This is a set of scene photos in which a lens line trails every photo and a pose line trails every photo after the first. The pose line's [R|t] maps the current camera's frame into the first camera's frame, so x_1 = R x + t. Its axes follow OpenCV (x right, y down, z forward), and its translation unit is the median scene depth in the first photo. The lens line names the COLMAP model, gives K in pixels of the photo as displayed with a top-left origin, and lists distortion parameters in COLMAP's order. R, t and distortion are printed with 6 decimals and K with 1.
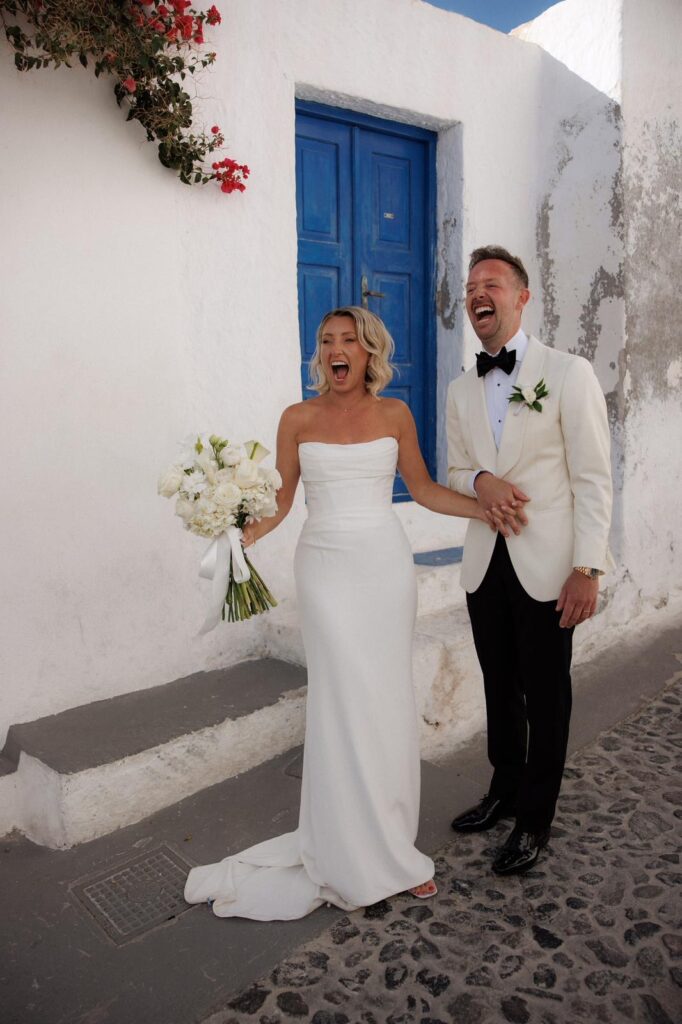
lens RADIAL K [[807.5, 0, 338.7], [0, 807.5, 509.8], [0, 0, 1]] dist [-0.103025, 0.113579]
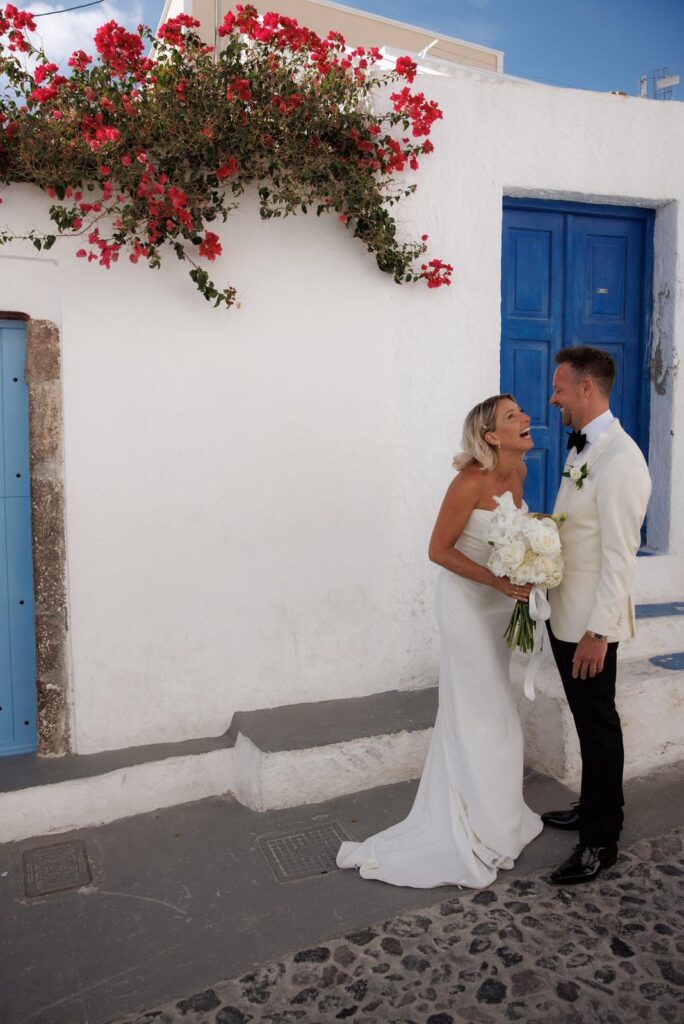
lens RADIAL K [[807.5, 0, 339.7], [0, 807.5, 509.8], [0, 0, 1]] dist [-0.103025, 0.113579]
pose [[0.936367, 0.045250, -0.348095, 0.189373], [-0.063625, 0.997109, -0.041532, -0.009492], [0.345209, 0.061037, 0.936539, -0.180424]]
